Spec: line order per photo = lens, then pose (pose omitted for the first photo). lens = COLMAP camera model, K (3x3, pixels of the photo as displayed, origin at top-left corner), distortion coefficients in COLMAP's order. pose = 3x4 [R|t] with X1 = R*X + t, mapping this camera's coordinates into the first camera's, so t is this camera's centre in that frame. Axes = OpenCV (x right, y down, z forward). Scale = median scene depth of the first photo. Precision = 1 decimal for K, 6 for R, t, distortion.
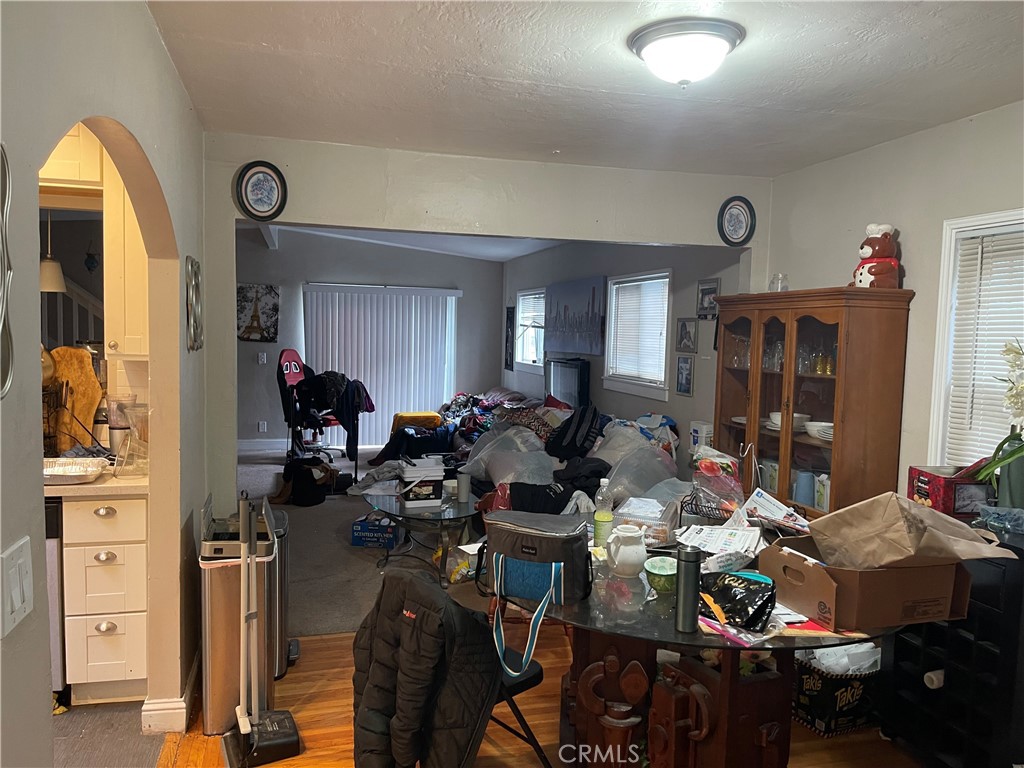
lens RADIAL K [[759.5, 0, 512.0], [0, 759.5, 384.0], [0, 0, 1]] dist [0.089083, -0.002373]
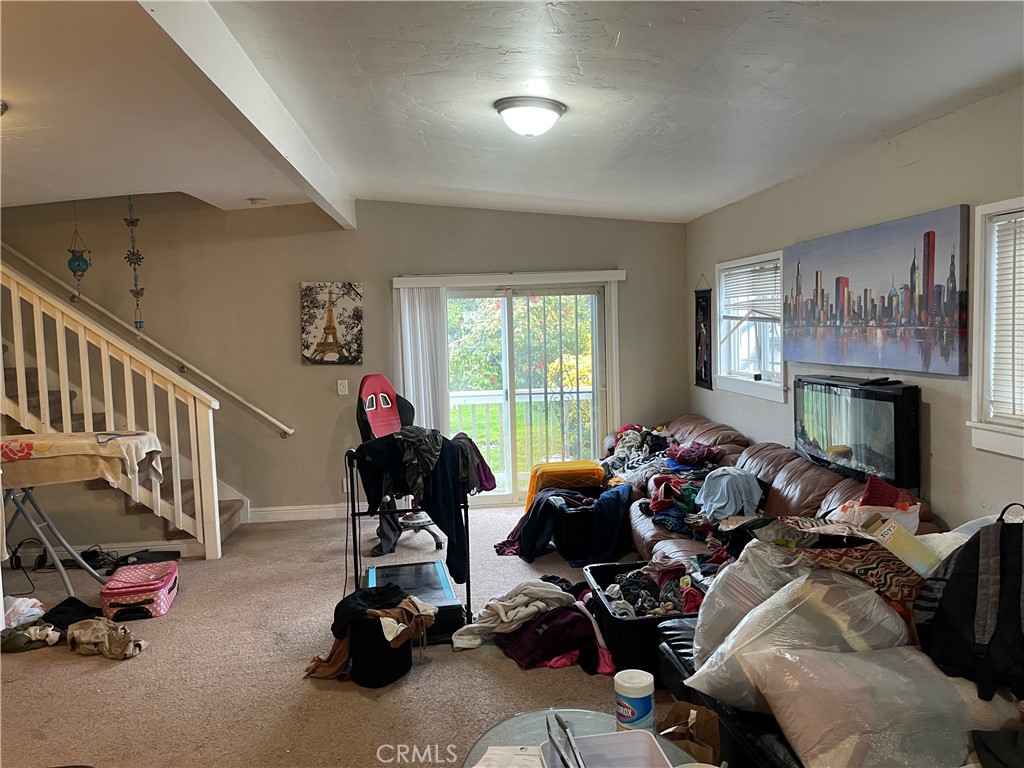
lens RADIAL K [[759.5, 0, 512.0], [0, 759.5, 384.0], [0, 0, 1]] dist [0.089083, -0.002373]
pose [[0.982544, -0.042654, -0.181074, -0.050751], [0.044596, 0.998983, 0.006669, -0.036254], [0.180605, -0.014628, 0.983447, 0.362202]]
